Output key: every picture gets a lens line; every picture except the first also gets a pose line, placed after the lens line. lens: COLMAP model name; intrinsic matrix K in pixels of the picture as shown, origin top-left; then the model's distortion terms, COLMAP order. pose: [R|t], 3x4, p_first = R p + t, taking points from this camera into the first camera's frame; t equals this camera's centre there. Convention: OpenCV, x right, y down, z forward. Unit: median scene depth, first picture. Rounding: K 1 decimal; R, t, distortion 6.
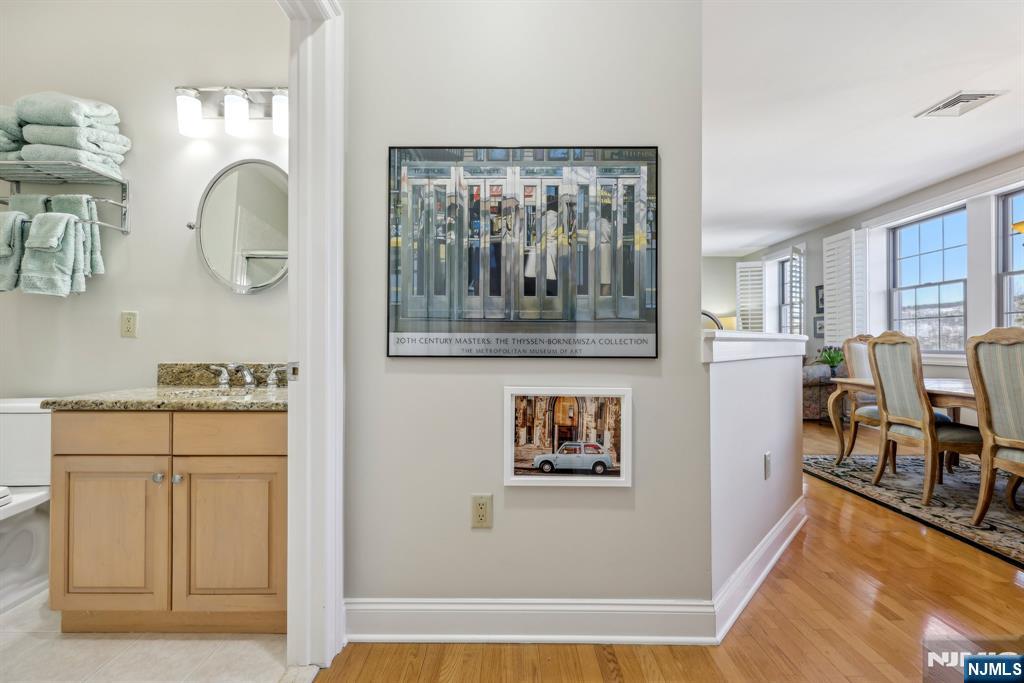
lens RADIAL K [[420.1, 0, 512.7], [0, 420.1, 339.4], [0, 0, 1]] dist [0.001600, 0.000230]
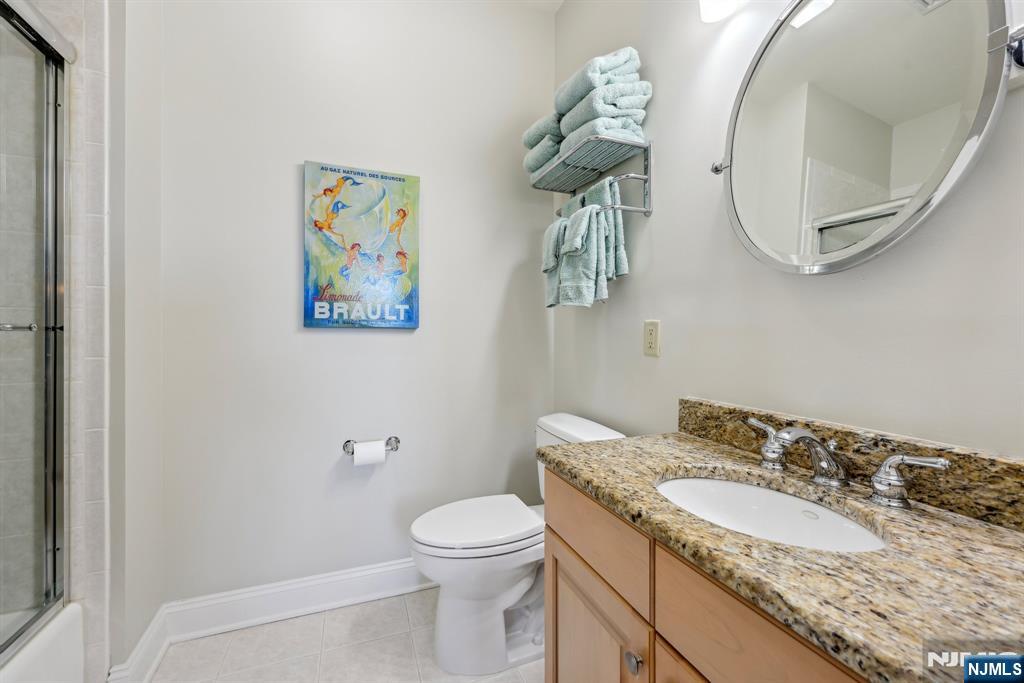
lens RADIAL K [[421.3, 0, 513.3], [0, 421.3, 337.3], [0, 0, 1]] dist [-0.000886, -0.000224]
pose [[0.367784, 0.001555, -0.929910, -0.336669], [0.004837, 0.999982, 0.003585, -0.043116], [0.929899, -0.005816, 0.367770, 0.533804]]
